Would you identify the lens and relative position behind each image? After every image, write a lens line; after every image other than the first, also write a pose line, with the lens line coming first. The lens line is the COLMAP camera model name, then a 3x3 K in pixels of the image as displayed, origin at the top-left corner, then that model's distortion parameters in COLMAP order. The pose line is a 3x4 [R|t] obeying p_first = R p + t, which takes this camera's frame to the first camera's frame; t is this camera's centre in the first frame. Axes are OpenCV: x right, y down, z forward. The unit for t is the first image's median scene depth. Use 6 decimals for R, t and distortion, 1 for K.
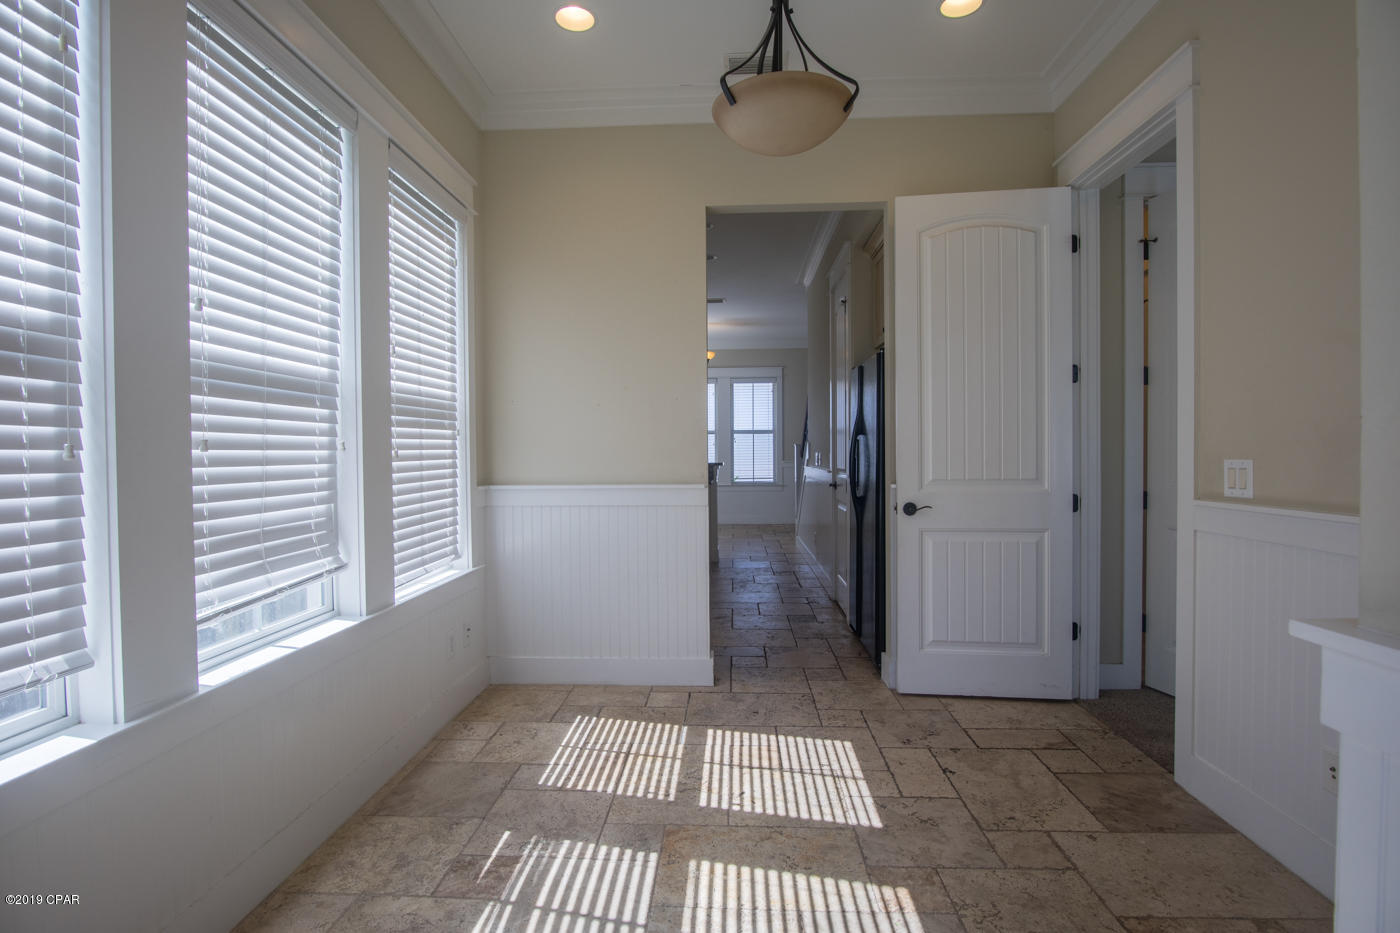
lens RADIAL K [[677.8, 0, 686.4], [0, 677.8, 464.0], [0, 0, 1]] dist [-0.021816, 0.000493]
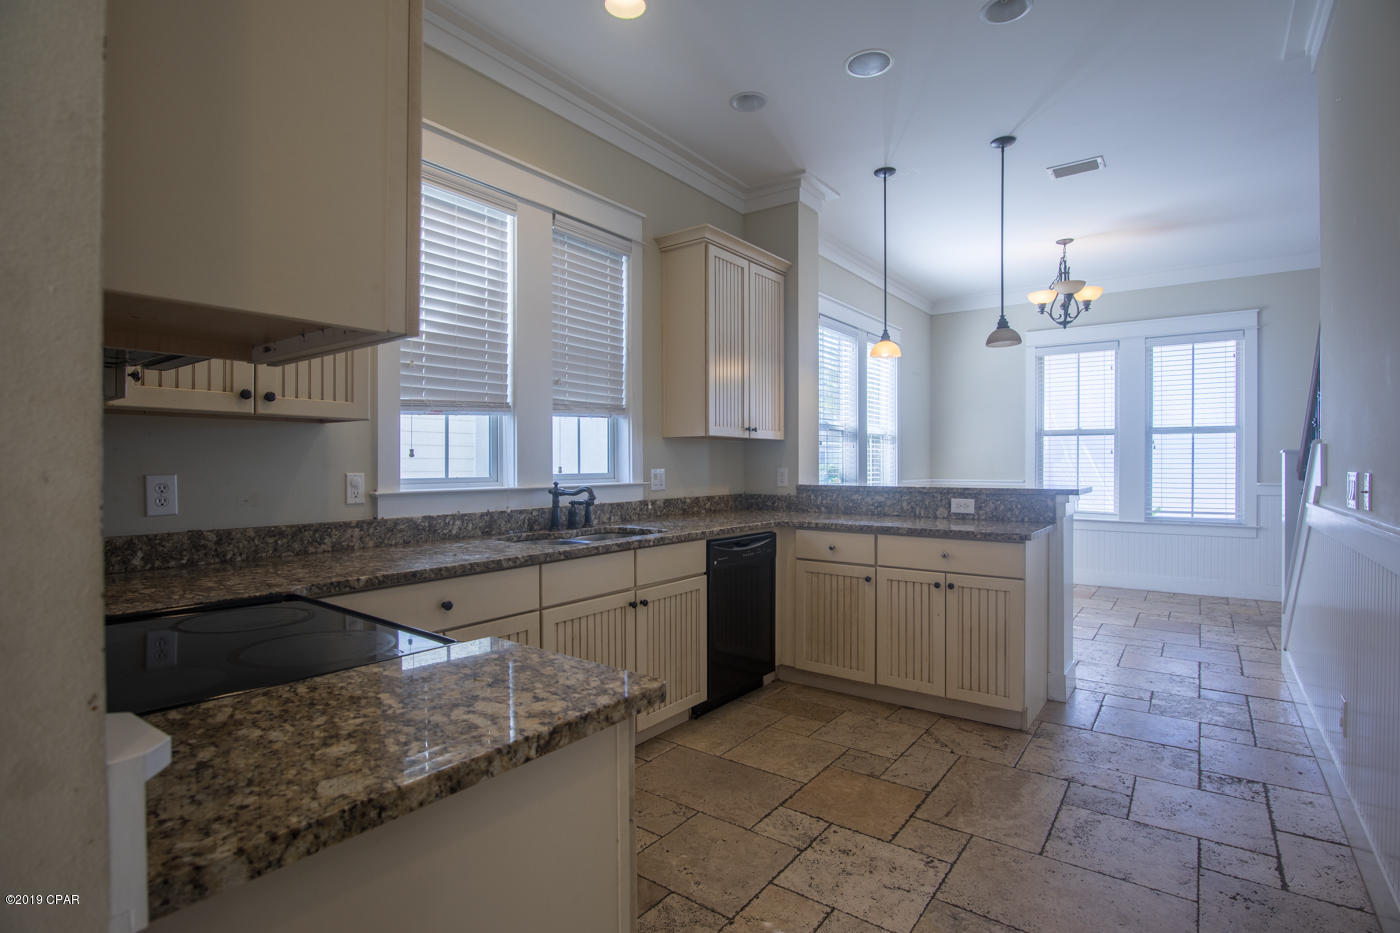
lens RADIAL K [[677.8, 0, 694.9], [0, 677.8, 458.7], [0, 0, 1]] dist [-0.021816, 0.000493]
pose [[0.838673, 0.008817, -0.544564, 0.263423], [-0.020688, 0.999663, -0.015675, -0.029328], [0.544242, 0.024412, 0.838573, 1.483132]]
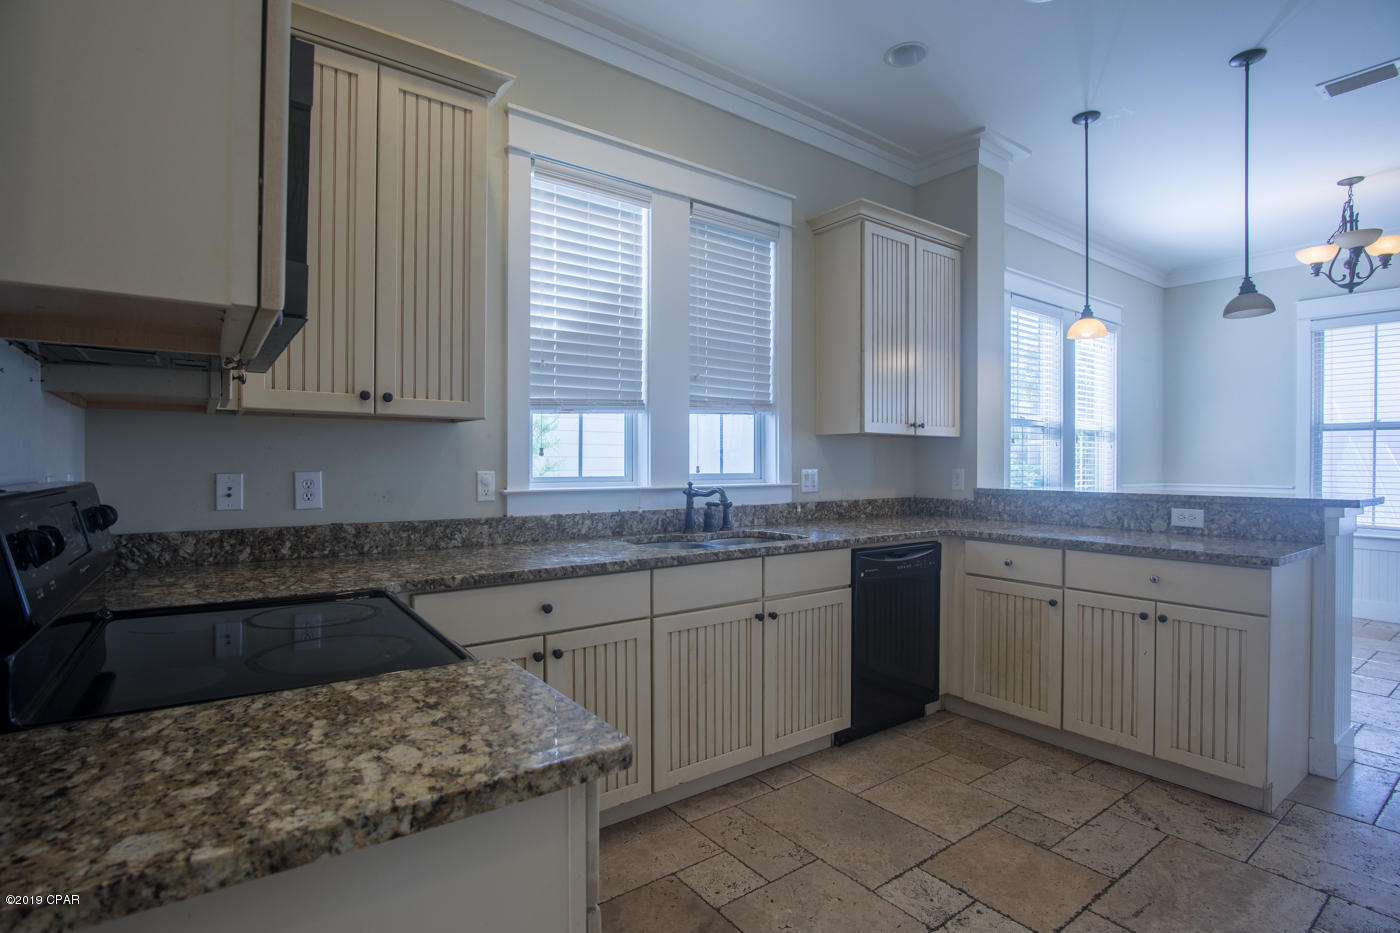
lens RADIAL K [[677.8, 0, 699.3], [0, 677.8, 460.0], [0, 0, 1]] dist [-0.021816, 0.000493]
pose [[0.649292, 0.012962, -0.760429, 0.289403], [-0.026868, 0.999622, -0.005901, -0.033165], [0.760065, 0.024263, 0.649394, 1.635212]]
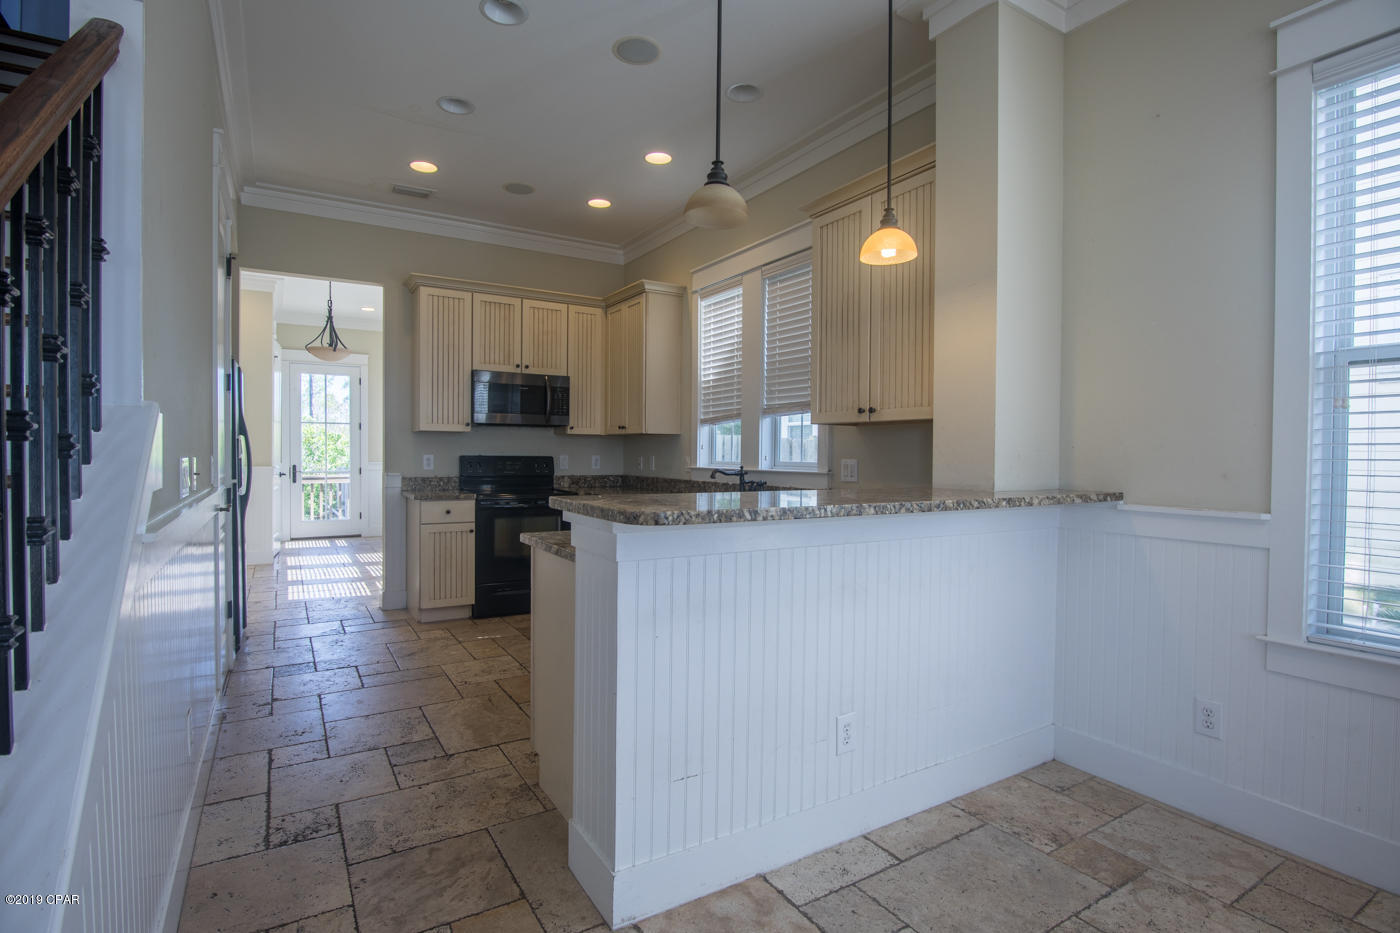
lens RADIAL K [[677.8, 0, 697.6], [0, 677.8, 449.5], [0, 0, 1]] dist [-0.021816, 0.000493]
pose [[-0.811555, 0.002193, -0.584272, 0.505883], [-0.010502, 0.999777, 0.018340, -0.077012], [0.584182, 0.021020, -0.811351, 3.900289]]
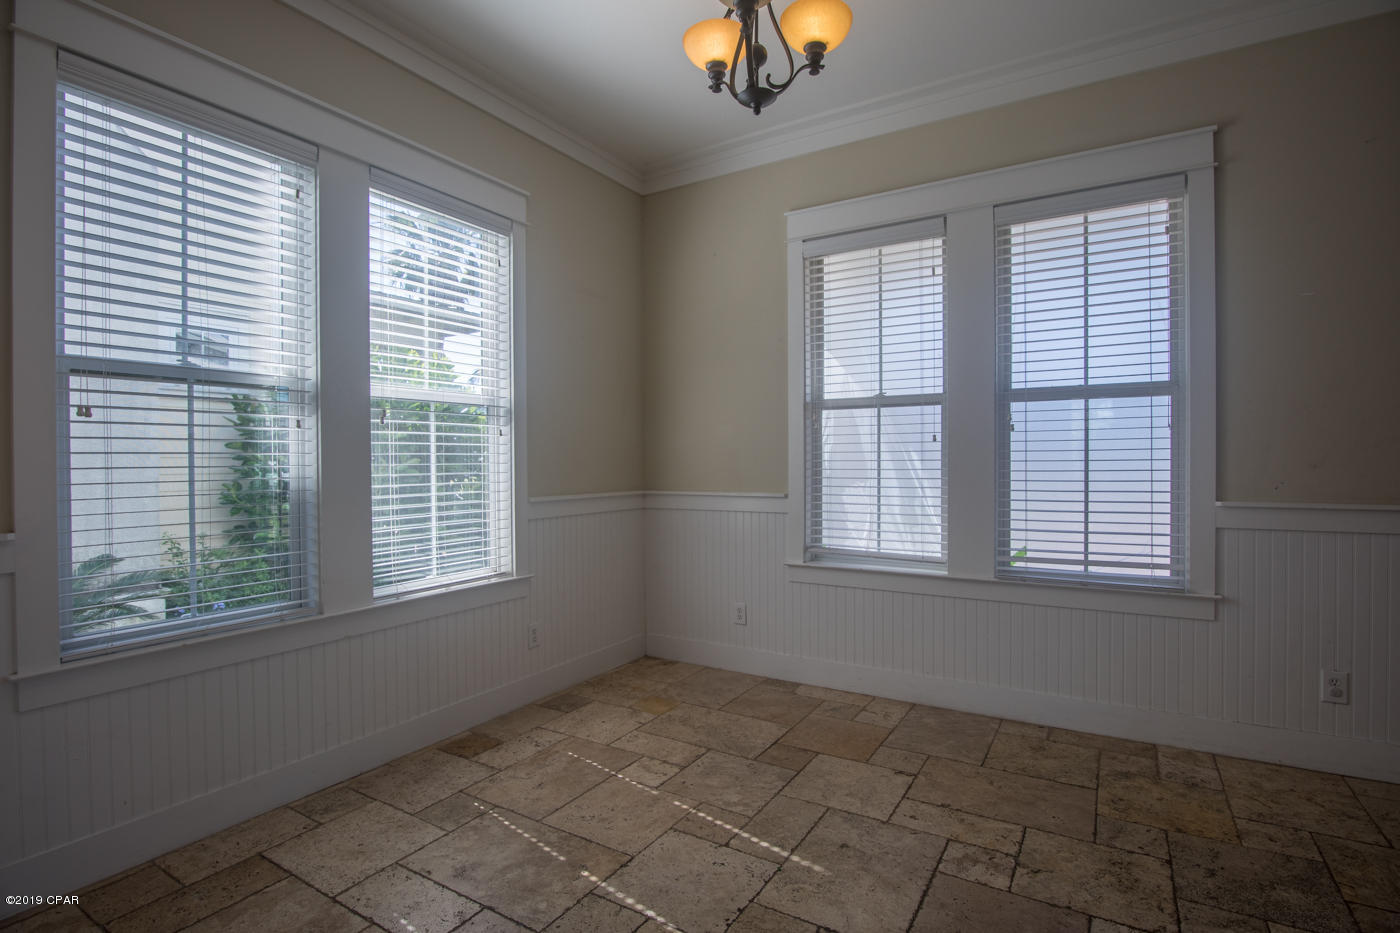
lens RADIAL K [[677.8, 0, 696.1], [0, 677.8, 462.7], [0, 0, 1]] dist [-0.021816, 0.000493]
pose [[0.882982, 0.004491, -0.469386, 0.418390], [-0.011823, 0.999850, -0.012675, -0.062461], [0.469258, 0.016742, 0.882902, 3.296532]]
